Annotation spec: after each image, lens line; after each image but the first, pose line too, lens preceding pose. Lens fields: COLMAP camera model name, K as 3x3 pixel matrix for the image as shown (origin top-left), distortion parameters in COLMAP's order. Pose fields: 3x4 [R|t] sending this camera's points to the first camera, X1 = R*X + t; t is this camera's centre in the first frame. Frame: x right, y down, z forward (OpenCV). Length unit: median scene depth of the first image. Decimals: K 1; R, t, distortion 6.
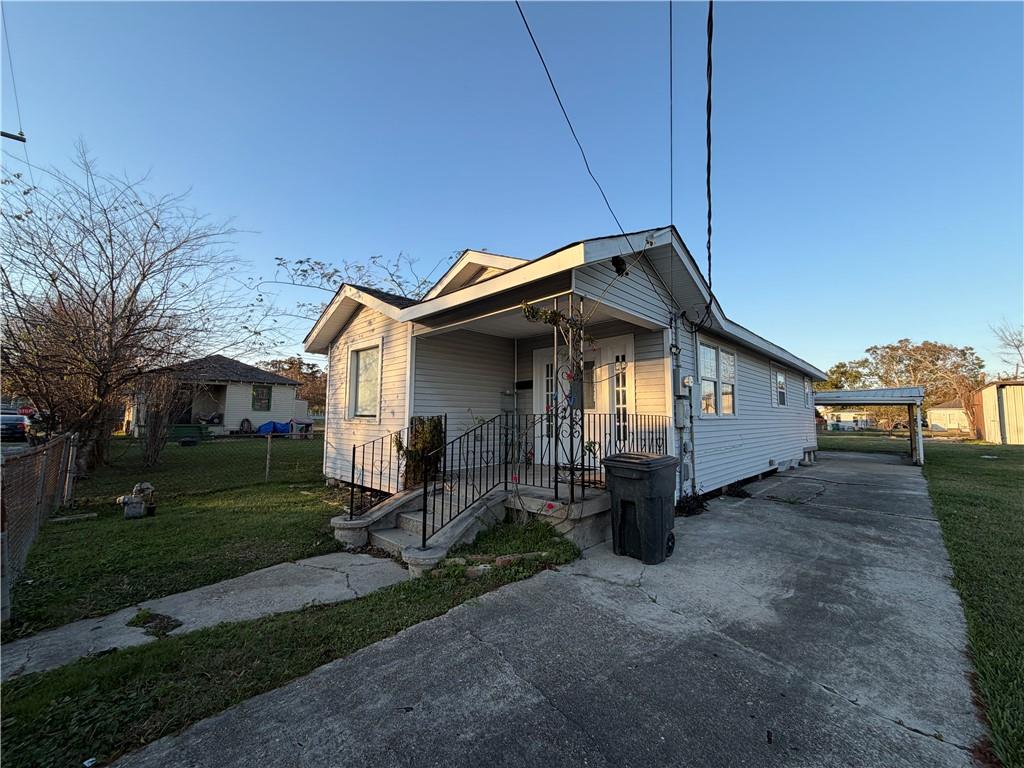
lens RADIAL K [[407.9, 0, 510.6], [0, 407.9, 383.9], [0, 0, 1]] dist [-0.000620, -0.000448]
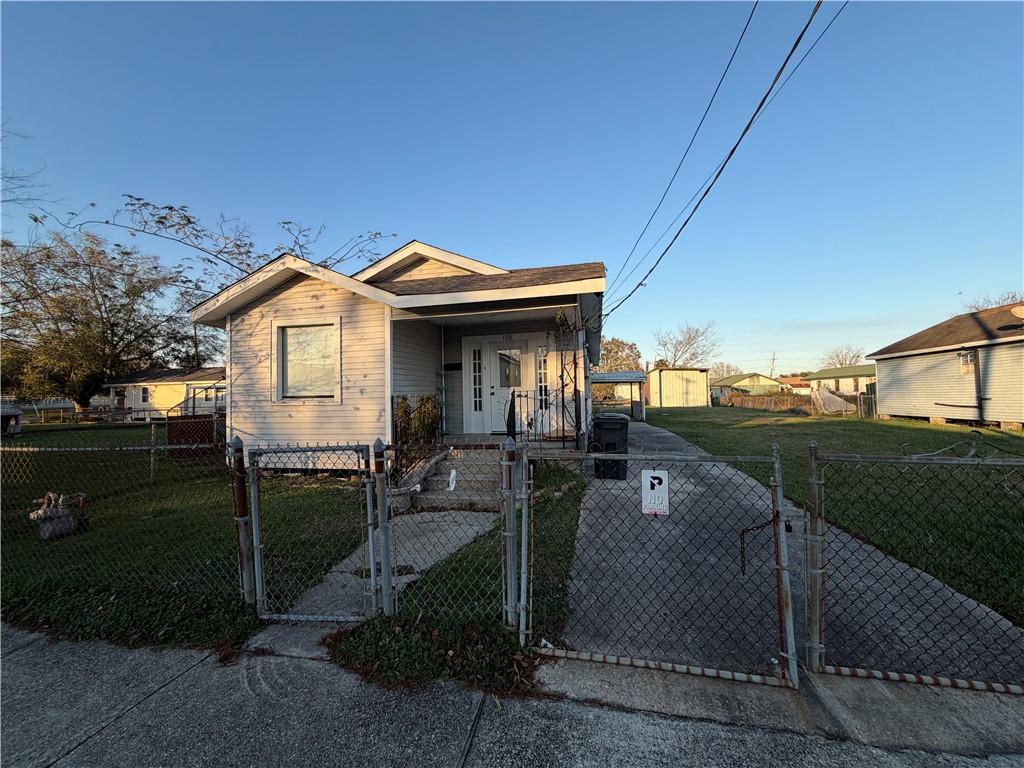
lens RADIAL K [[407.9, 0, 511.1], [0, 407.9, 385.2], [0, 0, 1]] dist [-0.000620, -0.000448]
pose [[0.841163, -0.009591, 0.540696, -0.537934], [-0.019028, 0.998699, 0.047317, -0.003644], [-0.540446, -0.050090, 0.839886, -0.066716]]
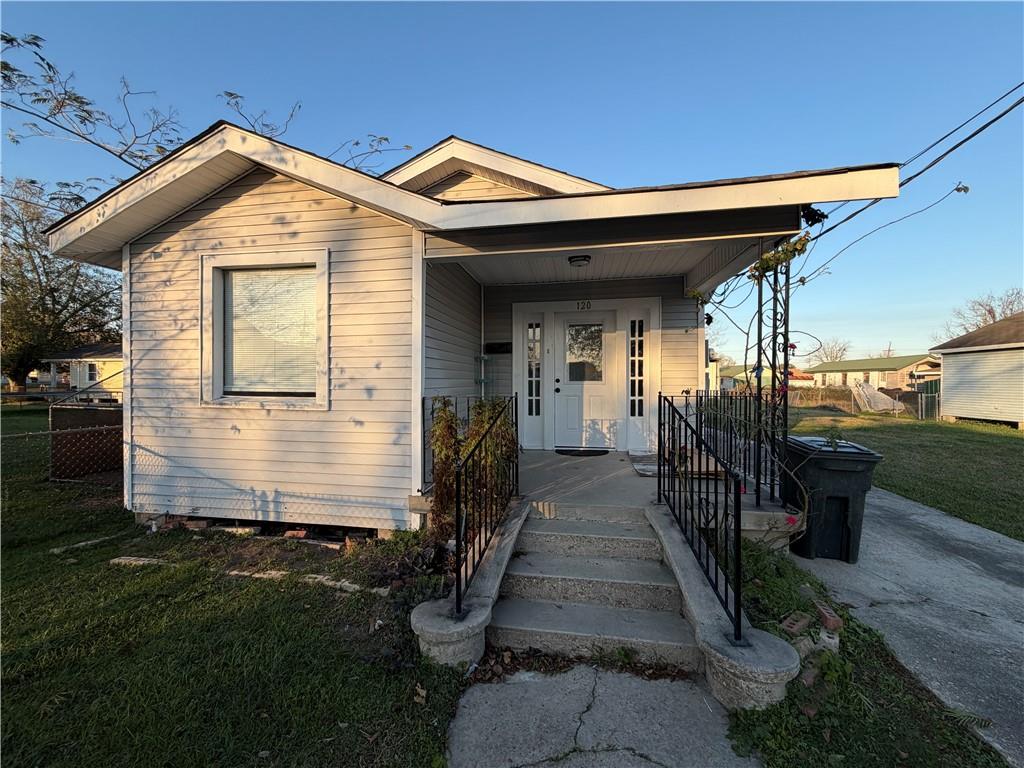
lens RADIAL K [[407.9, 0, 509.1], [0, 407.9, 384.5], [0, 0, 1]] dist [-0.000620, -0.000448]
pose [[0.819191, -0.010318, 0.573428, -0.460695], [-0.045166, 0.995572, 0.082436, 0.007611], [-0.571740, -0.093430, 0.815098, 0.432669]]
